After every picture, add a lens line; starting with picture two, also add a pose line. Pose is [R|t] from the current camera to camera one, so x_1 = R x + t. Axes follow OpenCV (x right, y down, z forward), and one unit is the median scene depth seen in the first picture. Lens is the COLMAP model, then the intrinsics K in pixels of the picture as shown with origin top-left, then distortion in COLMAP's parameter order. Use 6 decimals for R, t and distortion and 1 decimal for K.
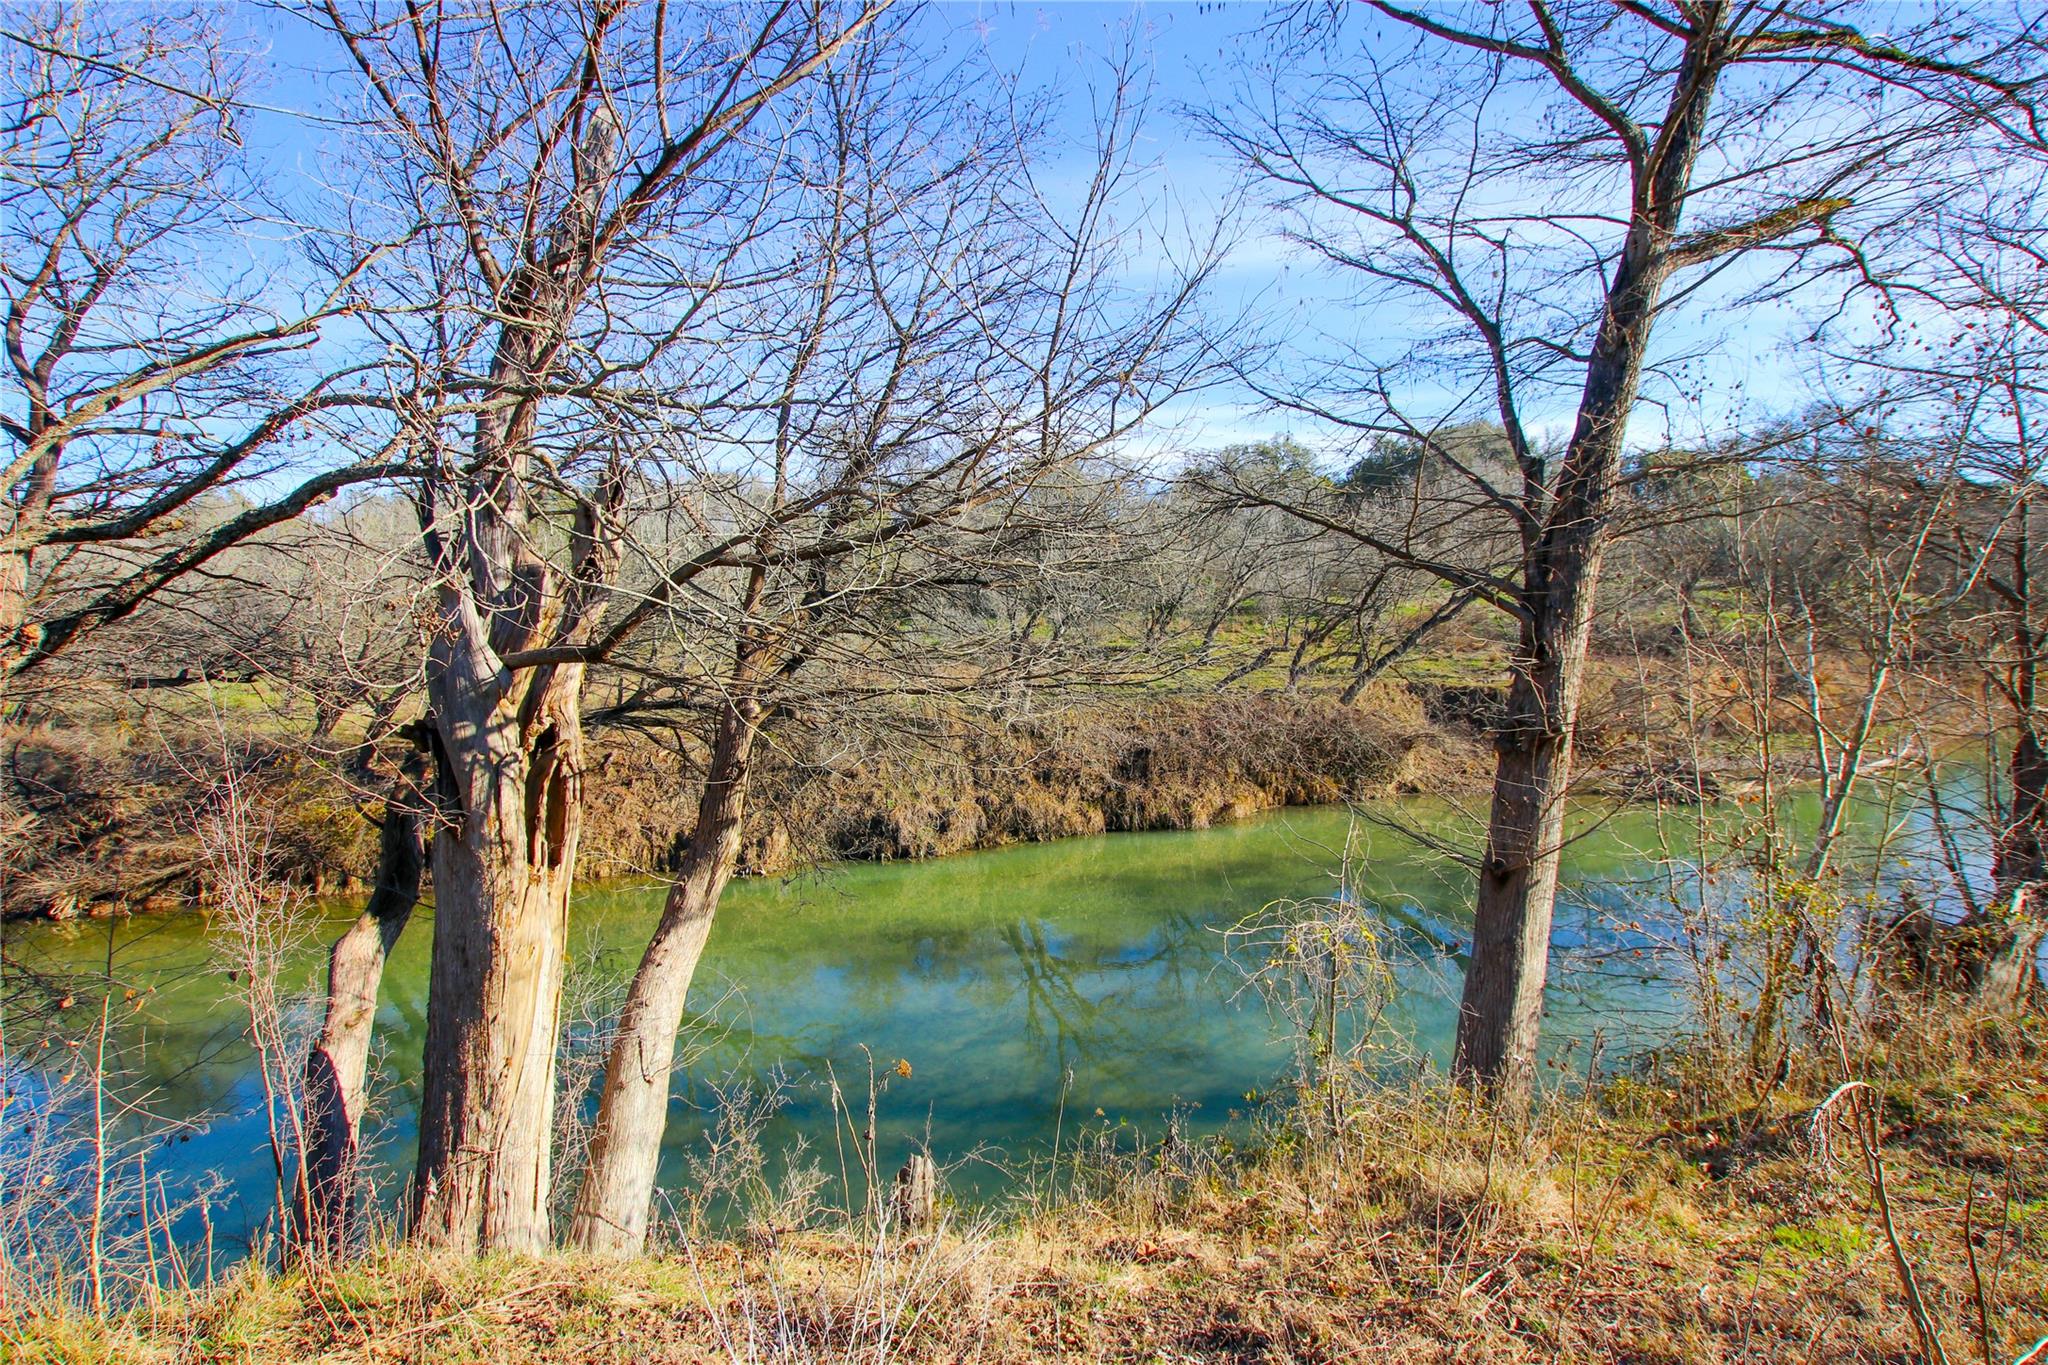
lens RADIAL K [[976.2, 0, 1016.0], [0, 976.2, 704.0], [0, 0, 1]] dist [-0.026782, 0.000505]
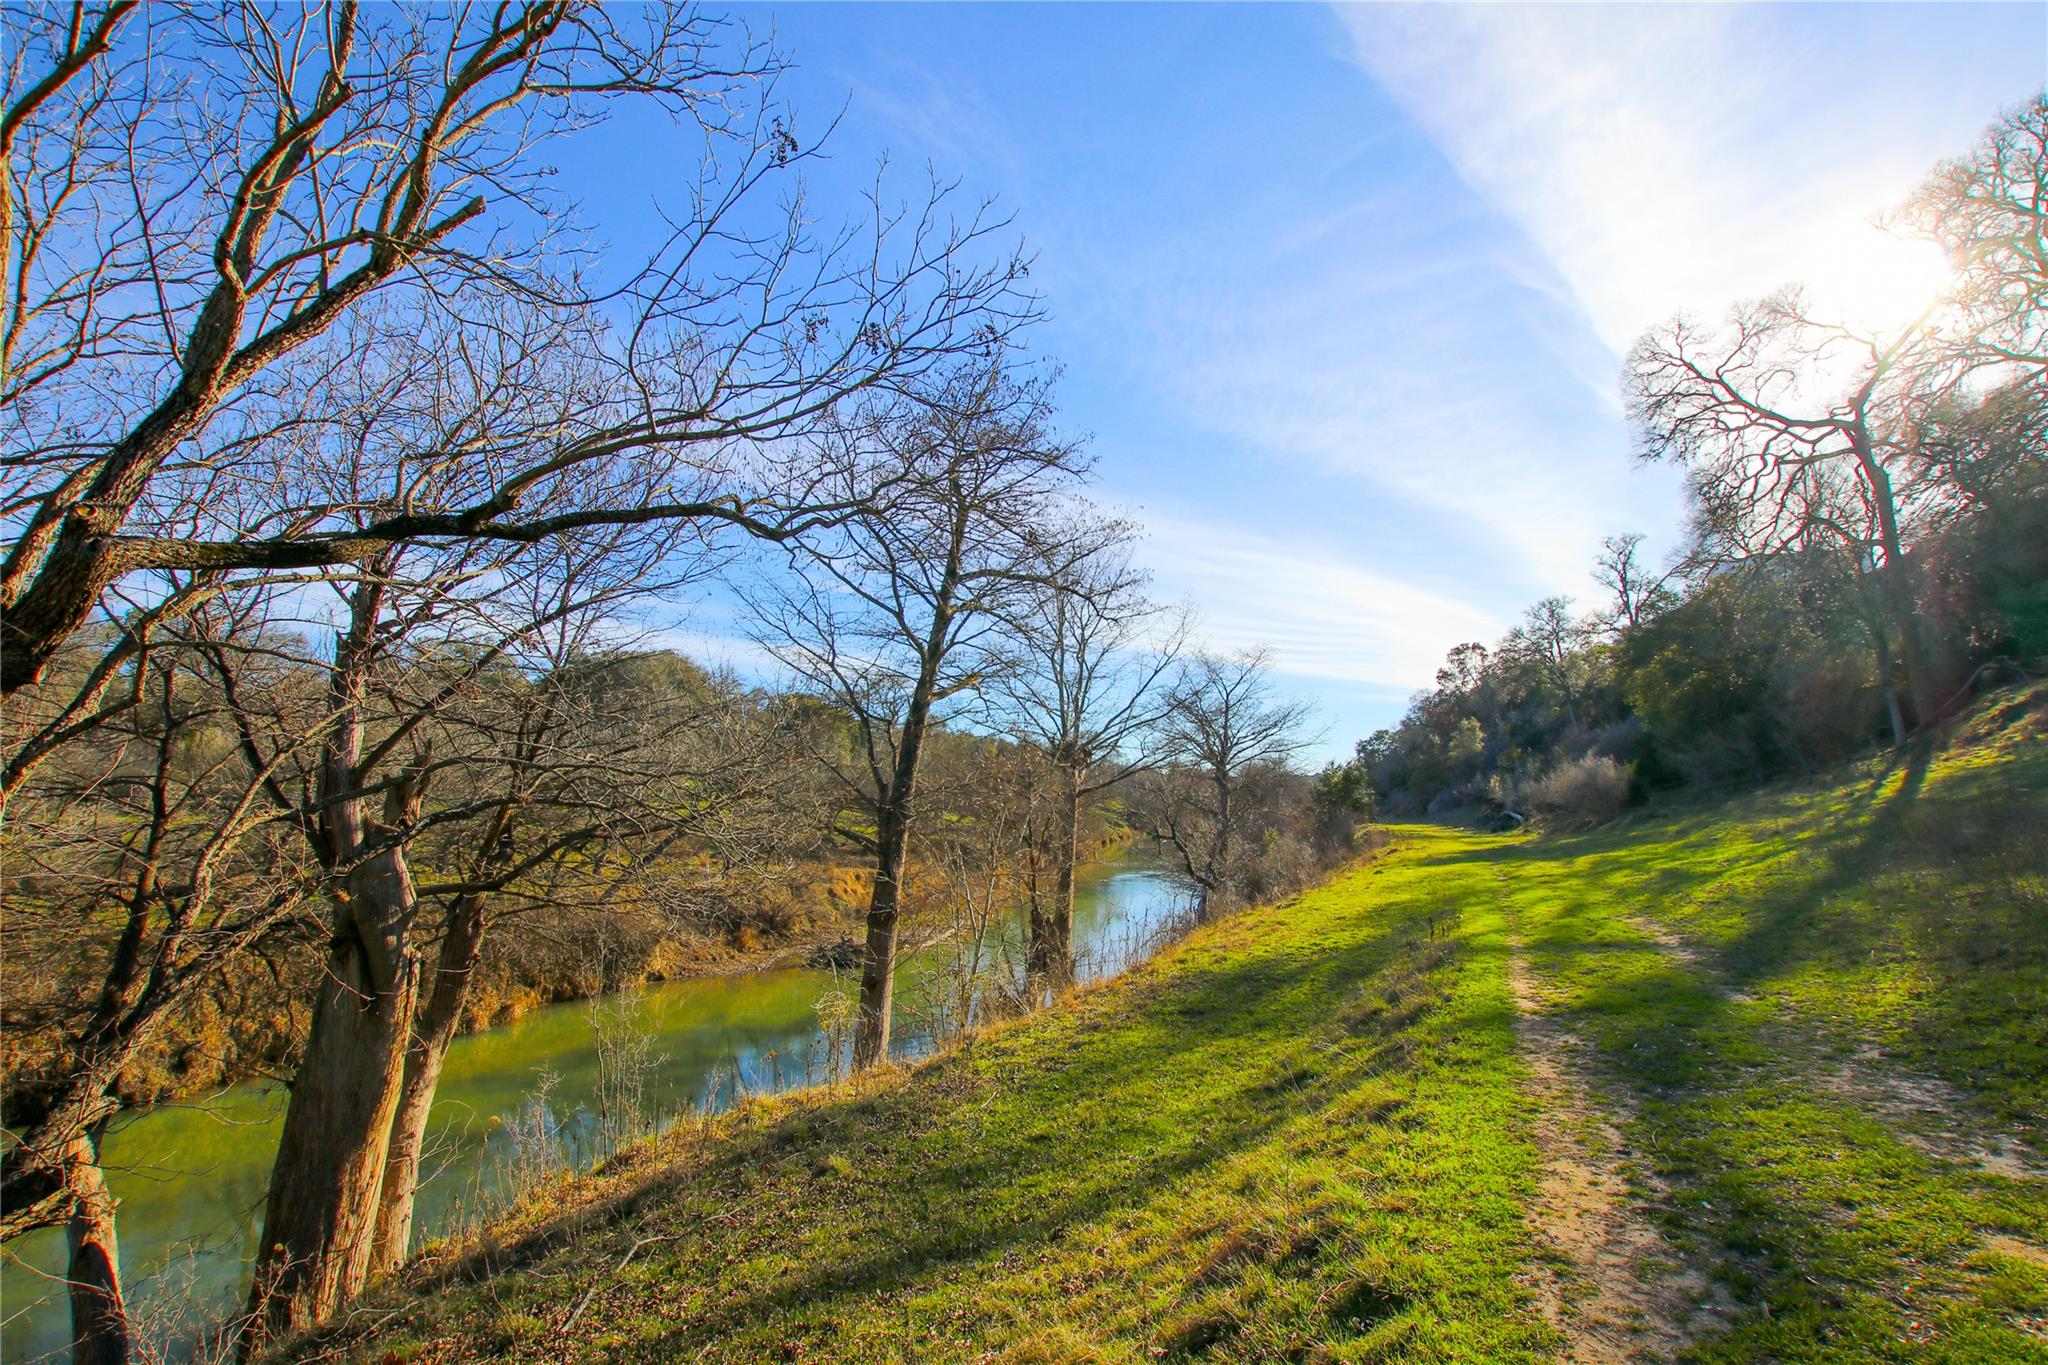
lens RADIAL K [[976.2, 0, 1016.0], [0, 976.2, 704.0], [0, 0, 1]] dist [-0.026782, 0.000505]
pose [[0.670394, 0.109275, 0.733915, -0.235556], [0.042655, 0.981785, -0.185144, -0.003275], [-0.740778, 0.155425, 0.653522, -0.177261]]
